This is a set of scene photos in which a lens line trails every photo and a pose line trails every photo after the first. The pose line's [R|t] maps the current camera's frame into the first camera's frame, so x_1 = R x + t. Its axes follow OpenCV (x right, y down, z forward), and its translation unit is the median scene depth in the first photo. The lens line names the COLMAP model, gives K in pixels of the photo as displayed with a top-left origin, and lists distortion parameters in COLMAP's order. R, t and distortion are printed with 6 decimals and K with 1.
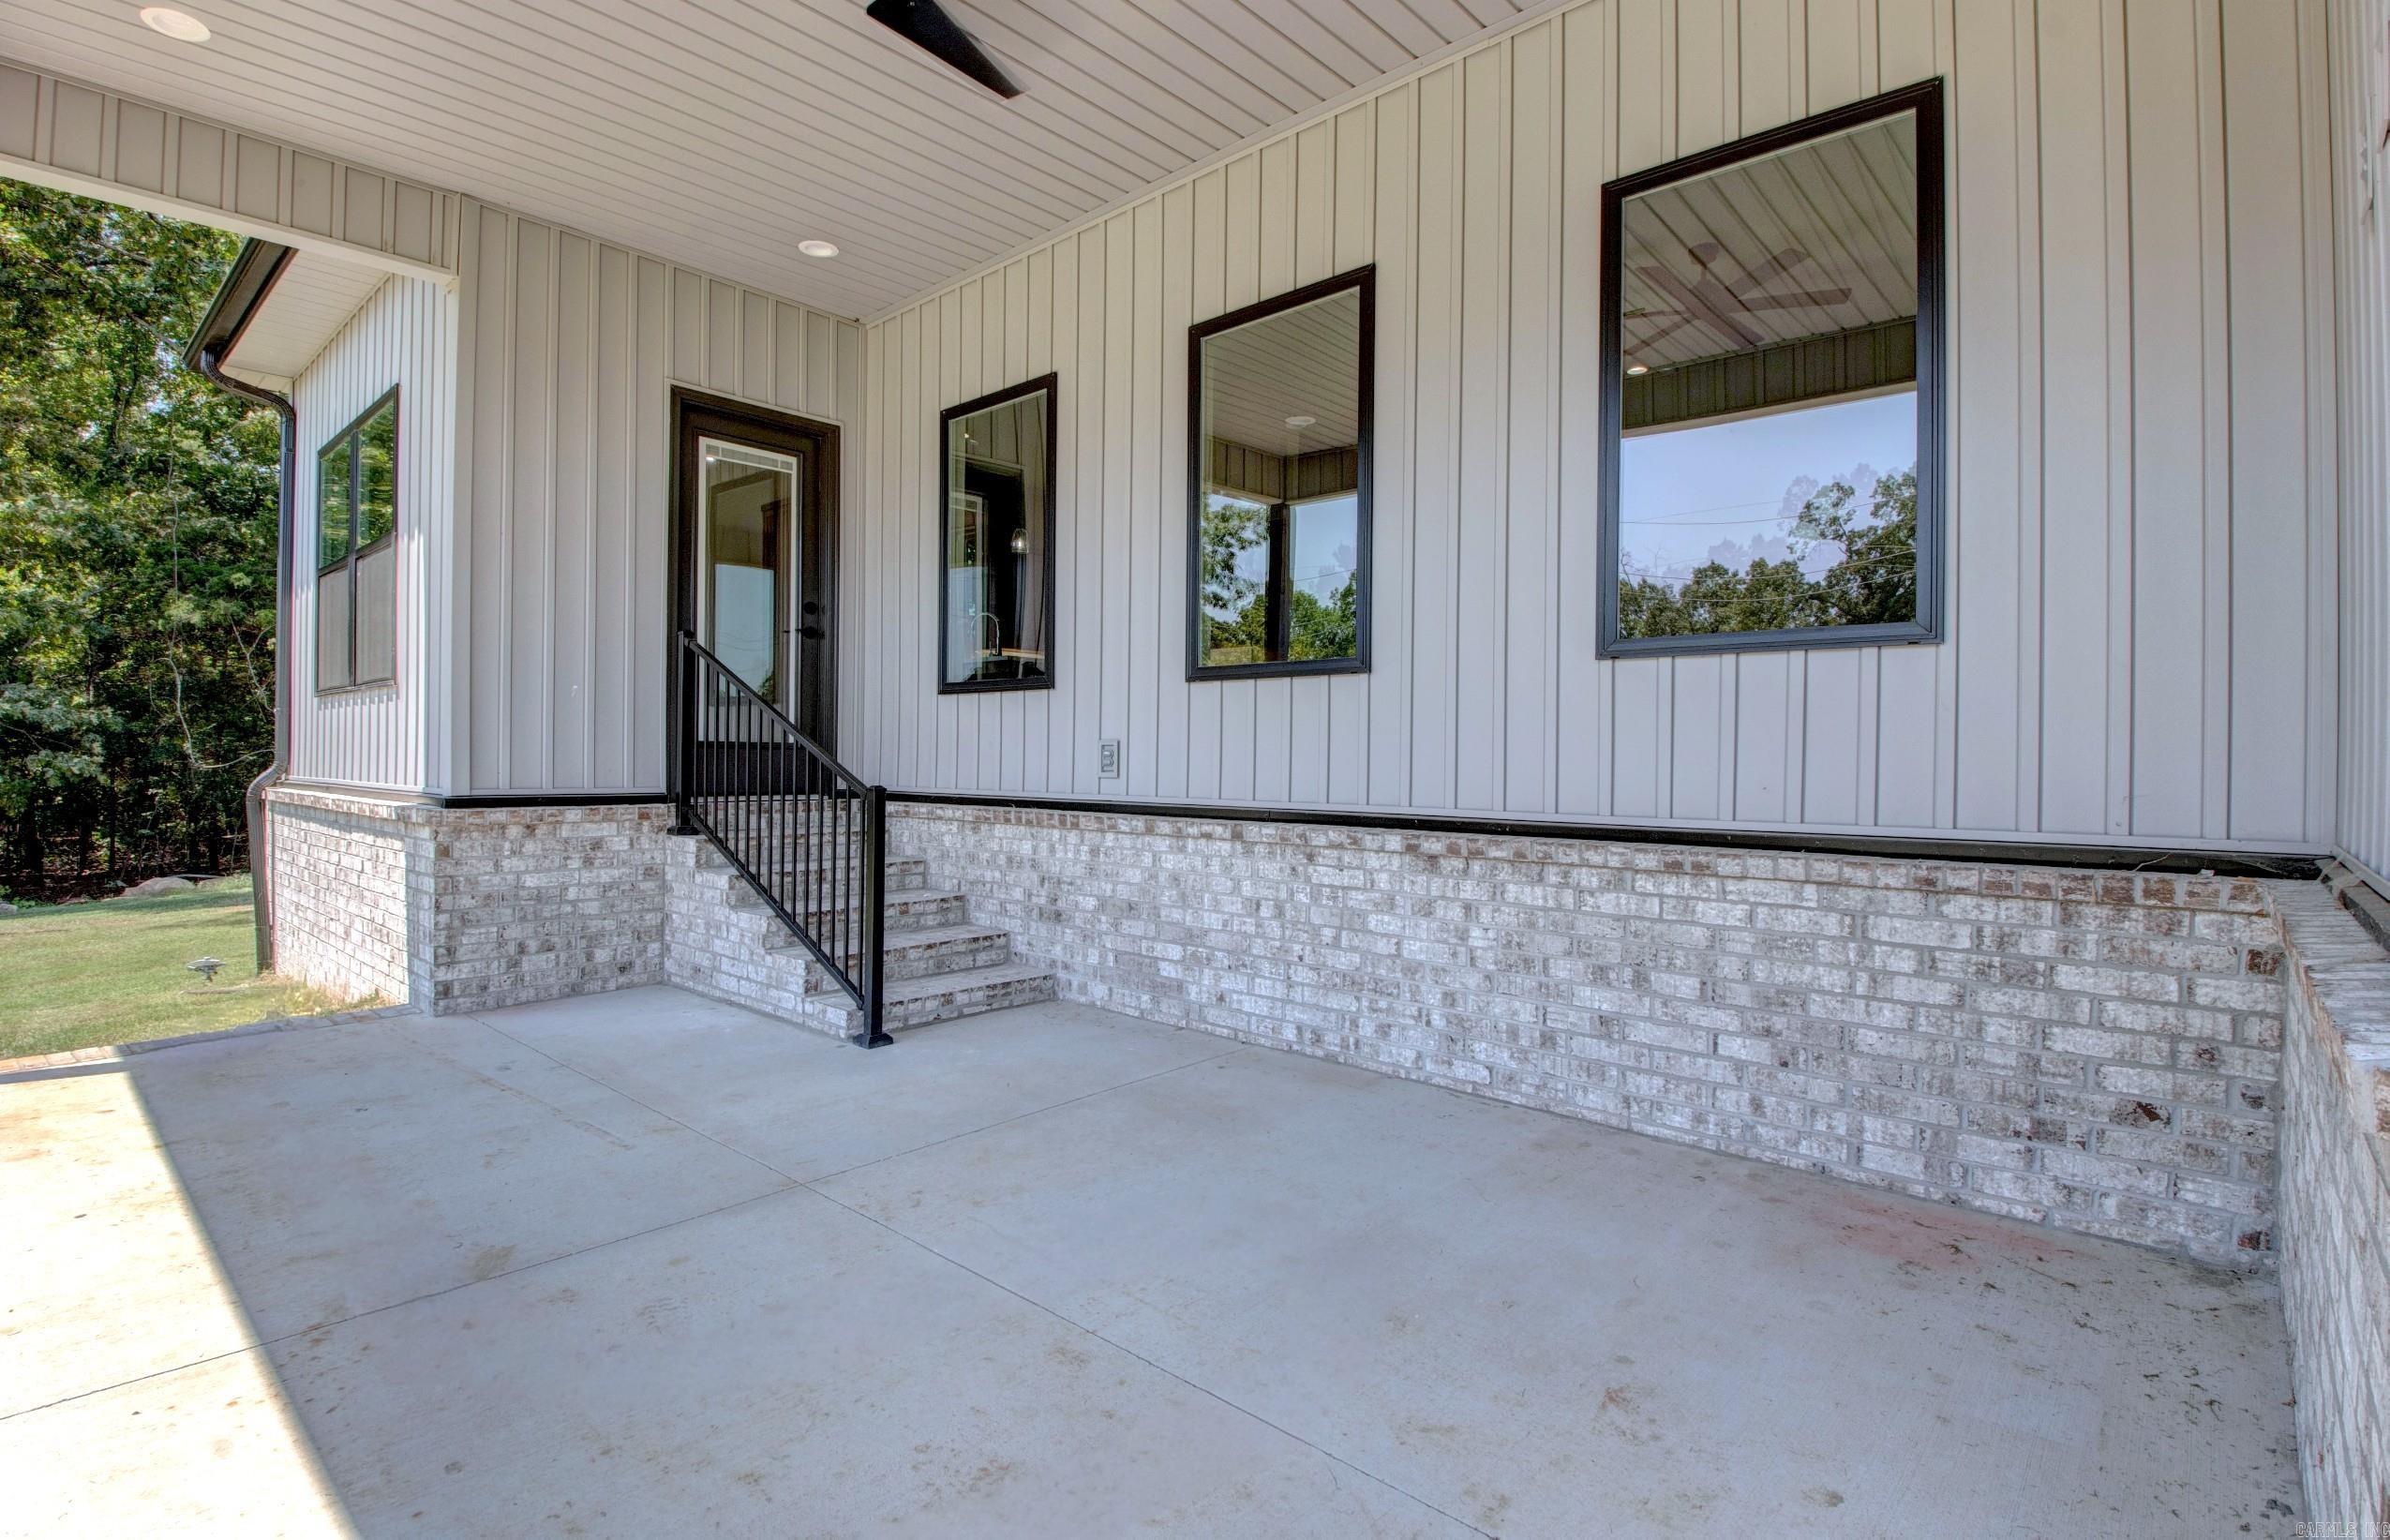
lens RADIAL K [[1123.9, 0, 1139.1], [0, 1123.9, 757.4], [0, 0, 1]] dist [0.014336, -0.029618]
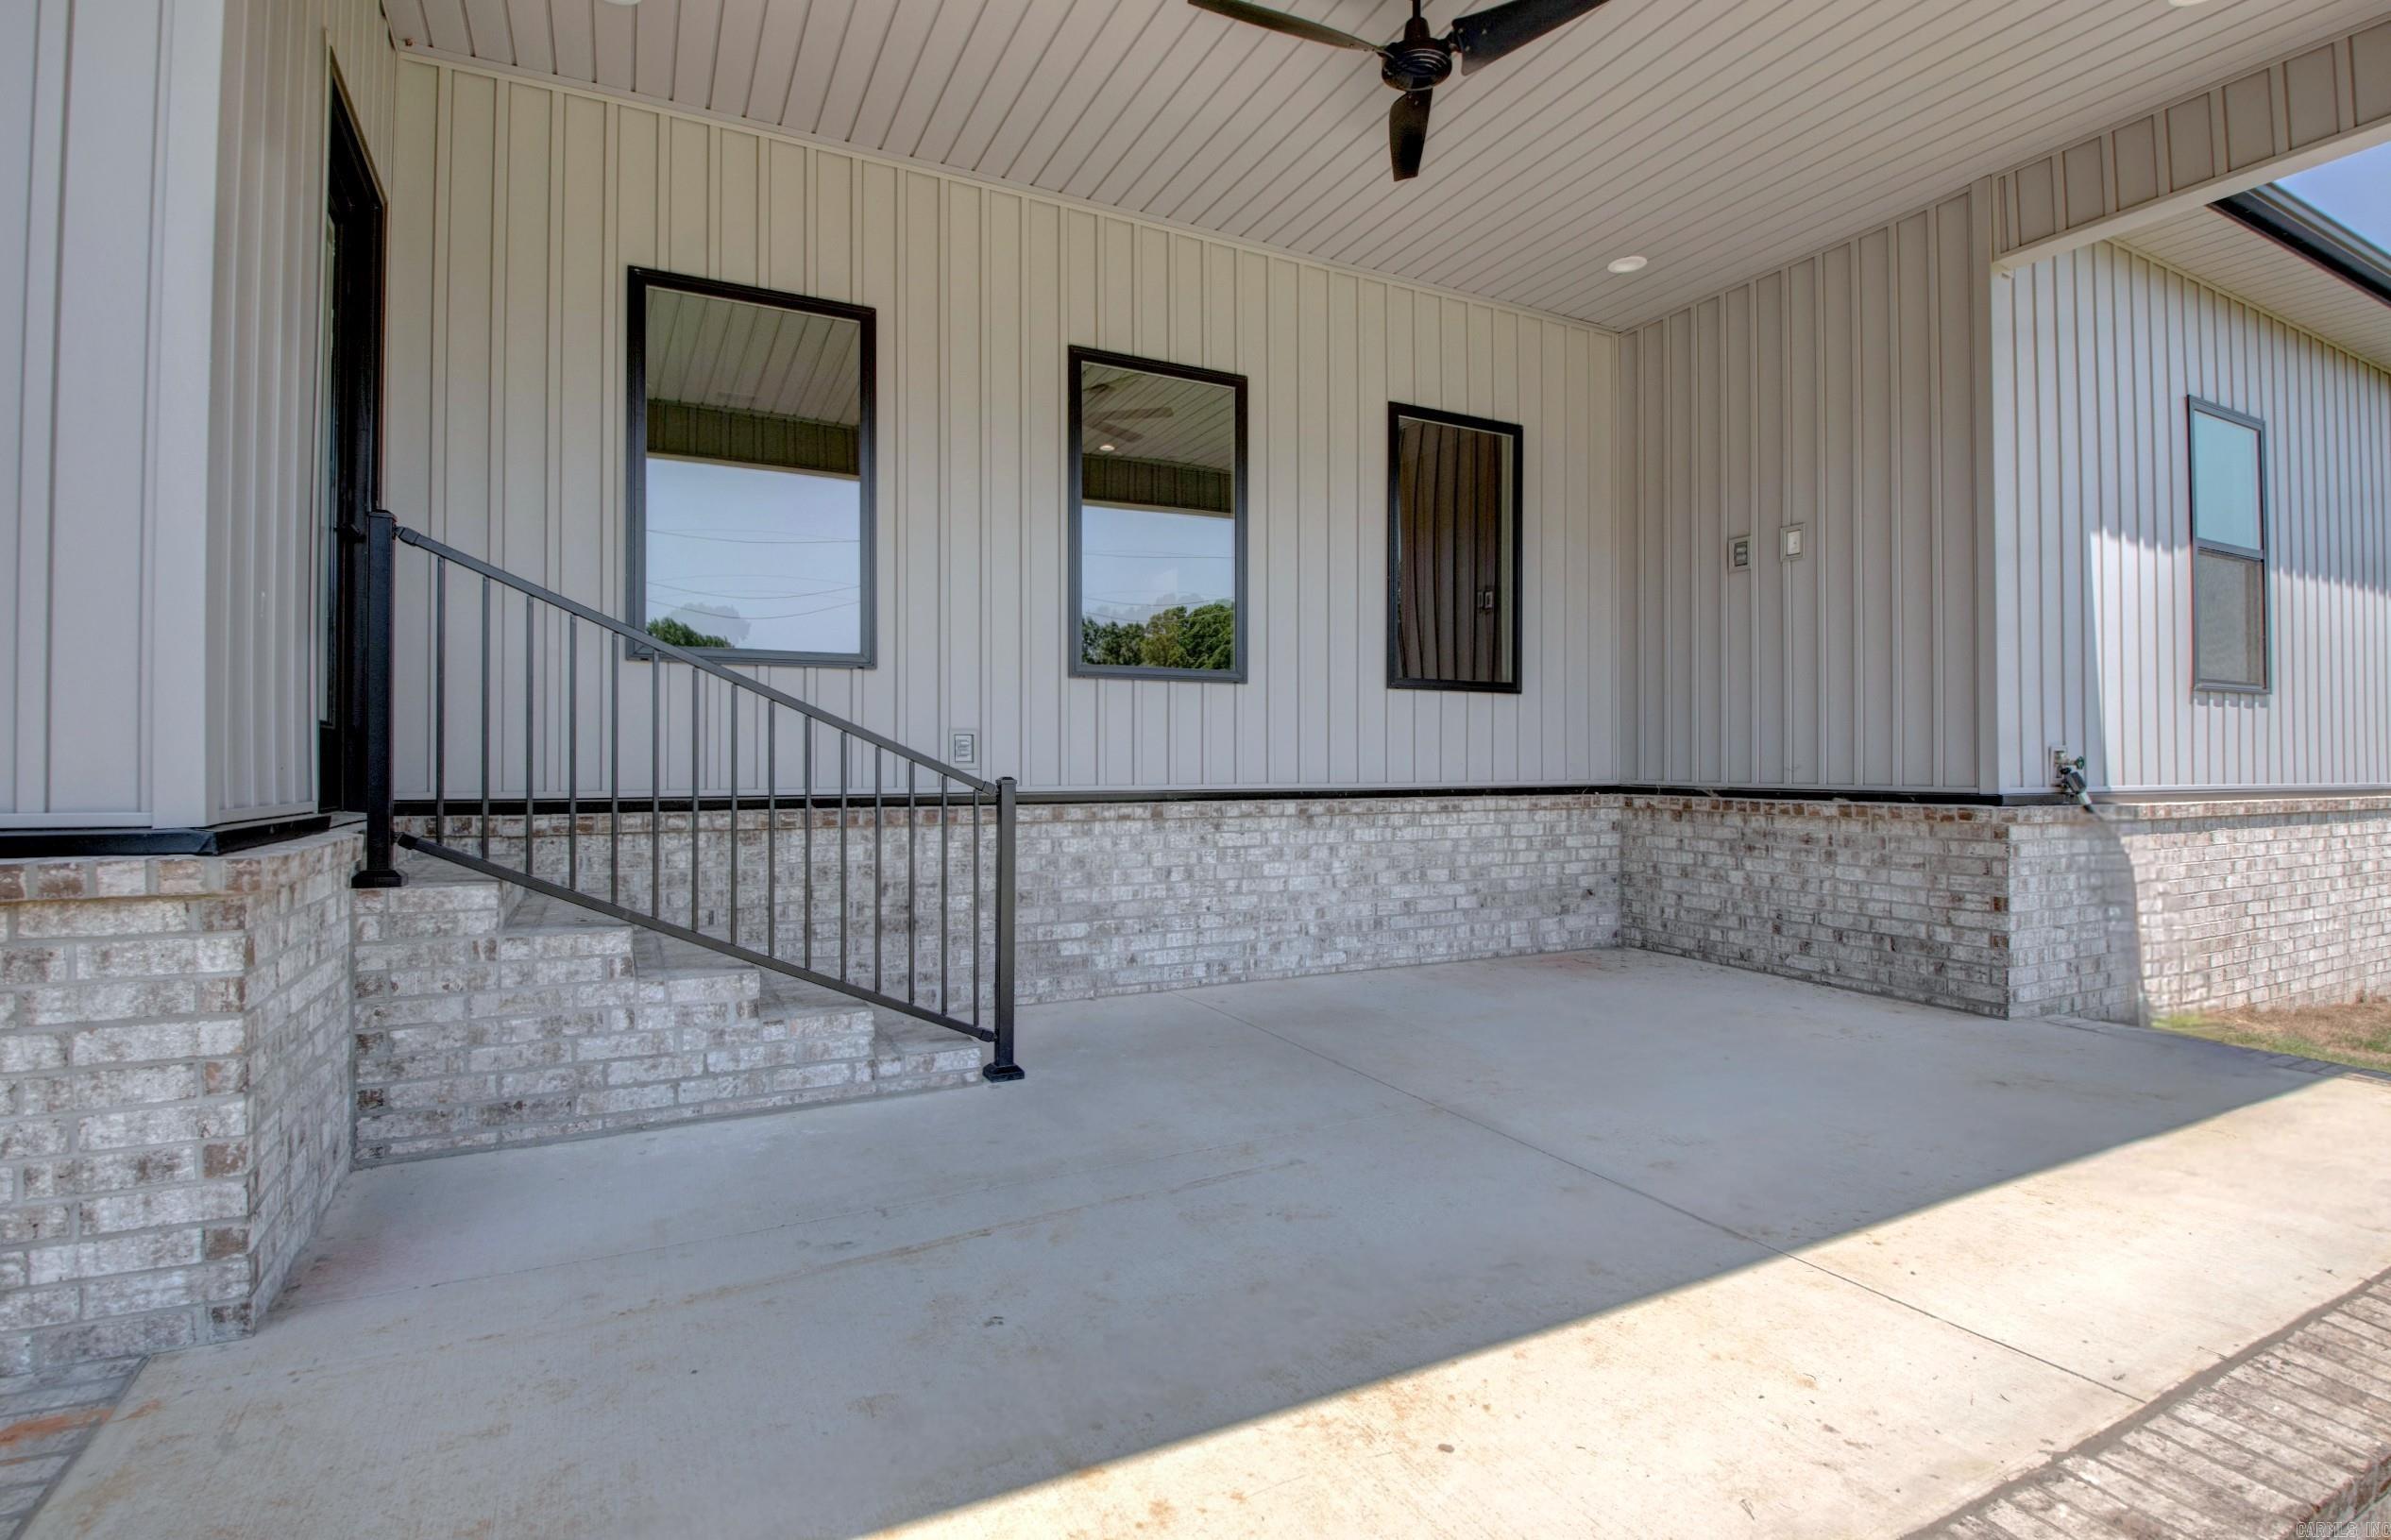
lens RADIAL K [[1137.0, 0, 1192.7], [0, 1137.0, 758.5], [0, 0, 1]] dist [0.025954, -0.030085]
pose [[0.332310, -0.000722, 0.943170, -1.137510], [0.006017, 0.999981, -0.001355, 0.014678], [-0.943151, 0.006125, 0.332308, 0.643381]]
